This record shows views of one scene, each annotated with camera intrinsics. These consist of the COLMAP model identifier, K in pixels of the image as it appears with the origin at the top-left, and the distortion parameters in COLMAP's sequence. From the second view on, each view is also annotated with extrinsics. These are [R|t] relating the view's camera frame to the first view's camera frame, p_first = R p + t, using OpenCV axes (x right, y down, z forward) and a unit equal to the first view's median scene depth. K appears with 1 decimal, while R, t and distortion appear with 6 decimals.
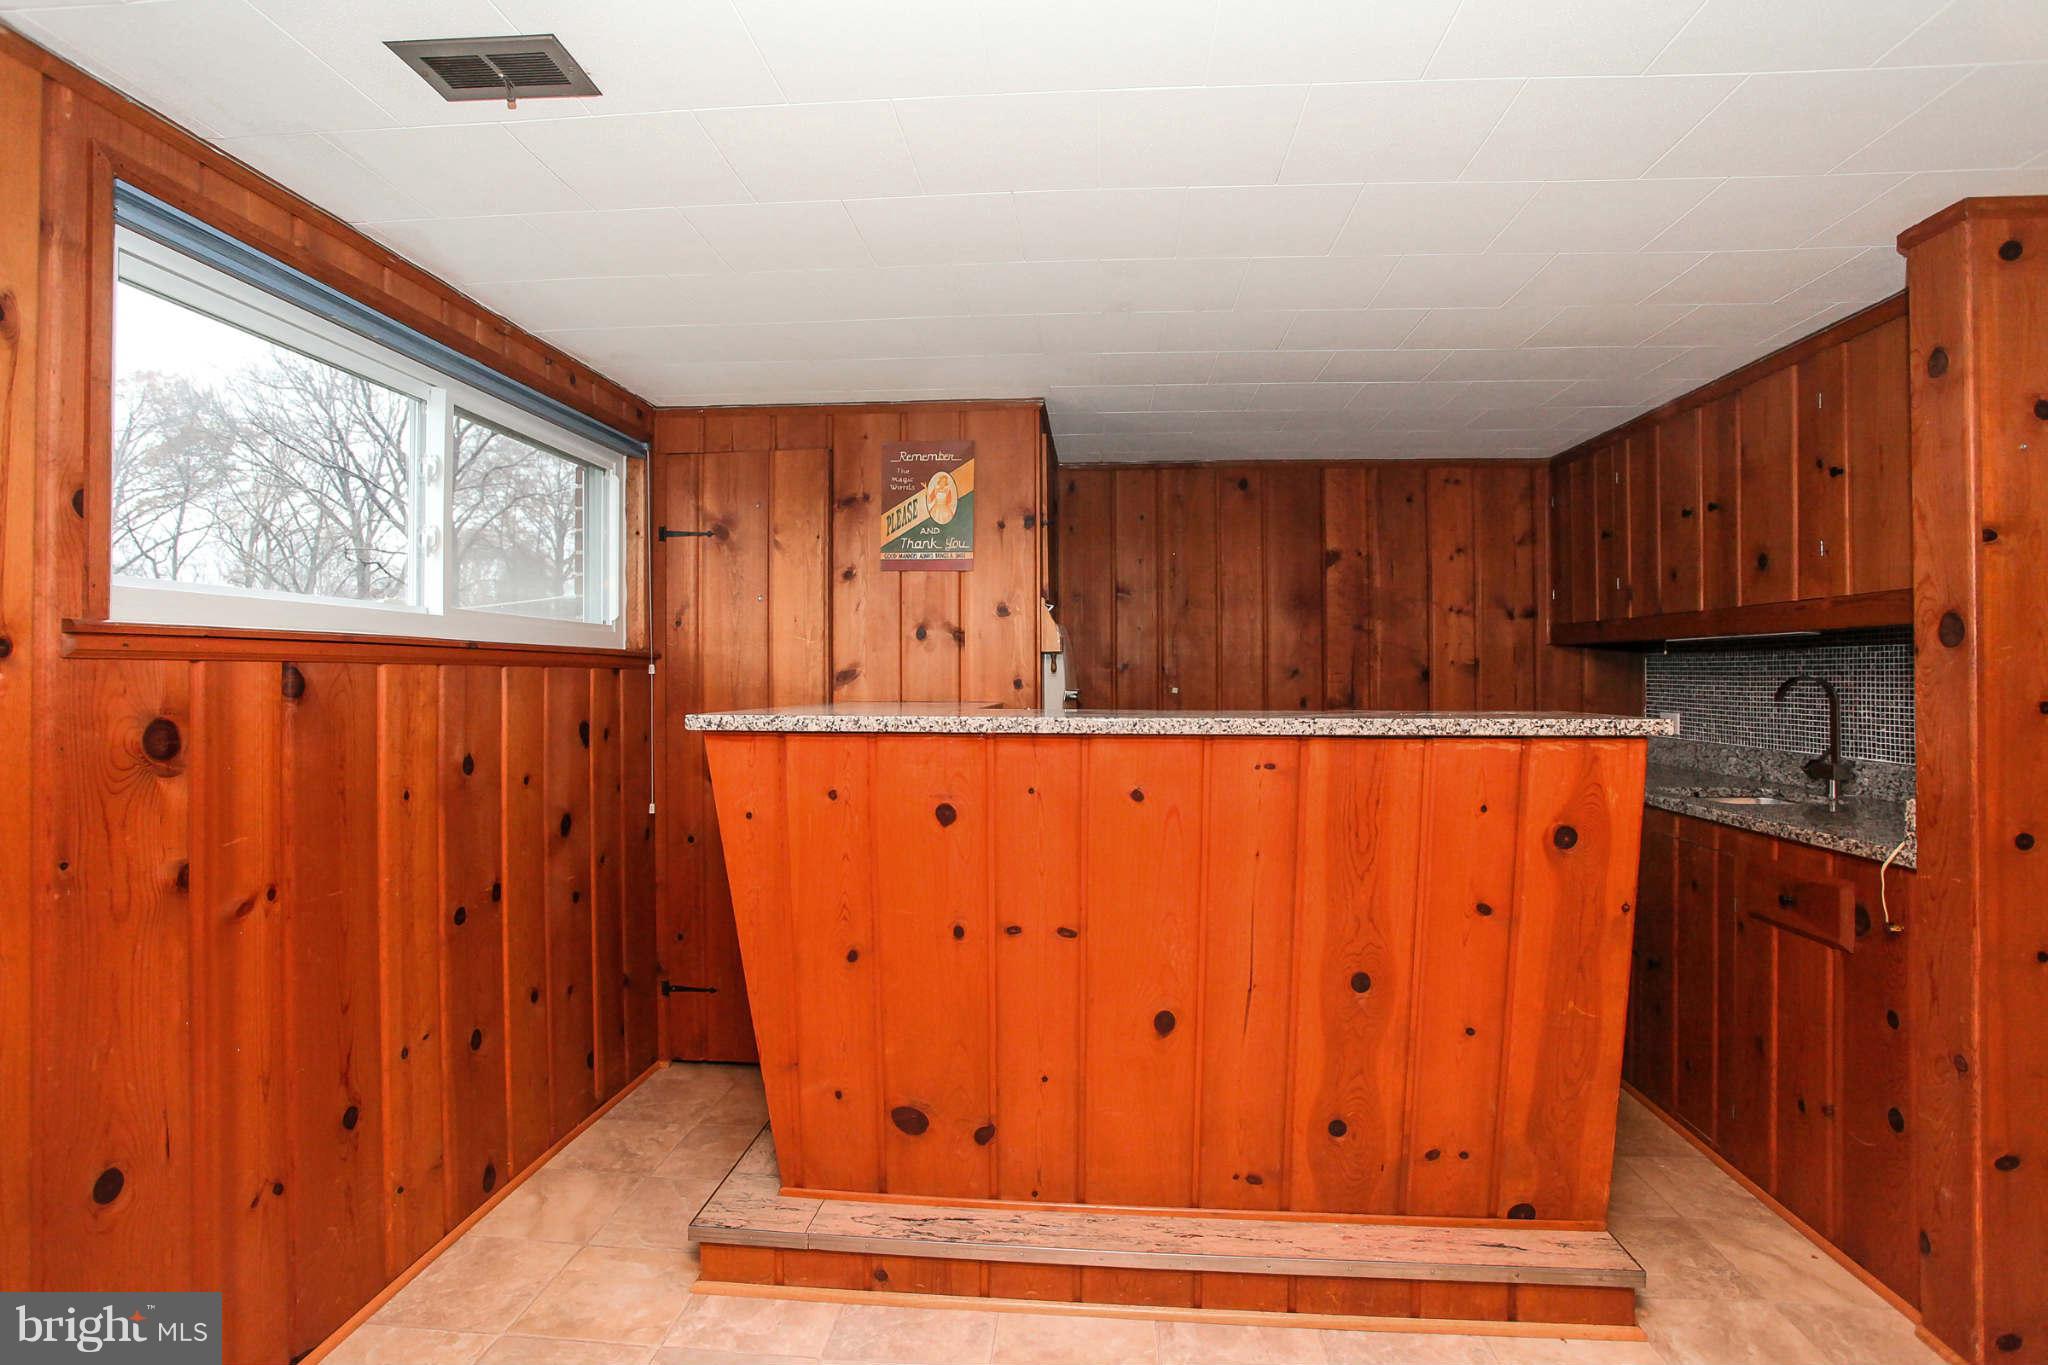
lens RADIAL K [[1029.4, 0, 1031.2], [0, 1029.4, 669.1], [0, 0, 1]] dist [-0.018318, 0.000006]
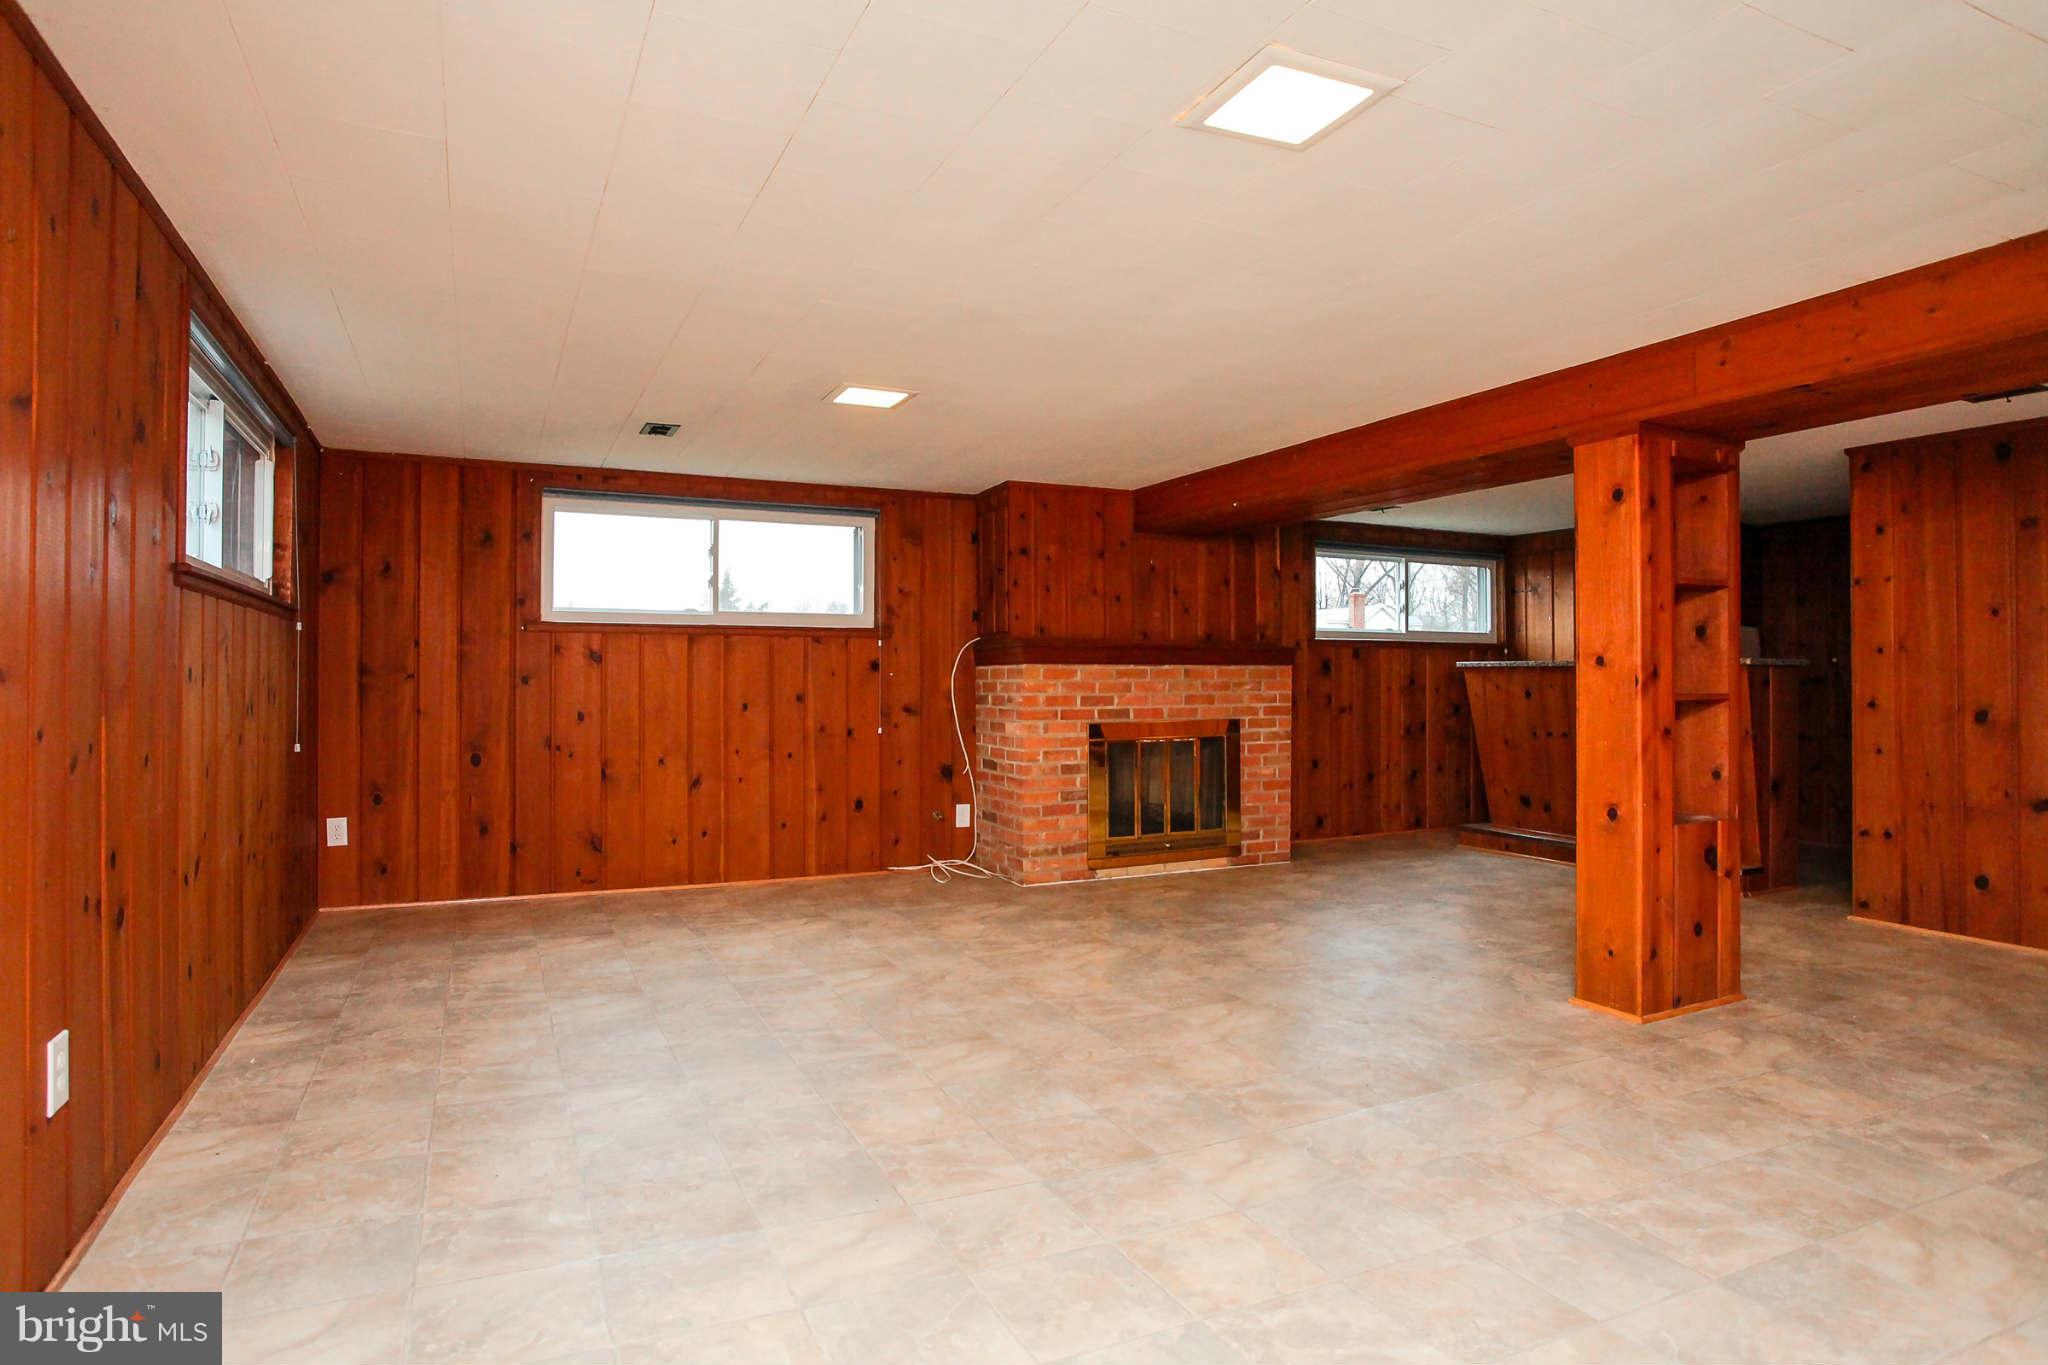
lens RADIAL K [[1029.4, 0, 1016.5], [0, 1029.4, 672.4], [0, 0, 1]] dist [-0.018318, 0.000006]
pose [[0.486766, 0.001024, -0.873532, 1.700807], [-0.001752, 0.999998, 0.000196, 0.073596], [0.873531, 0.001435, 0.486767, -1.662083]]
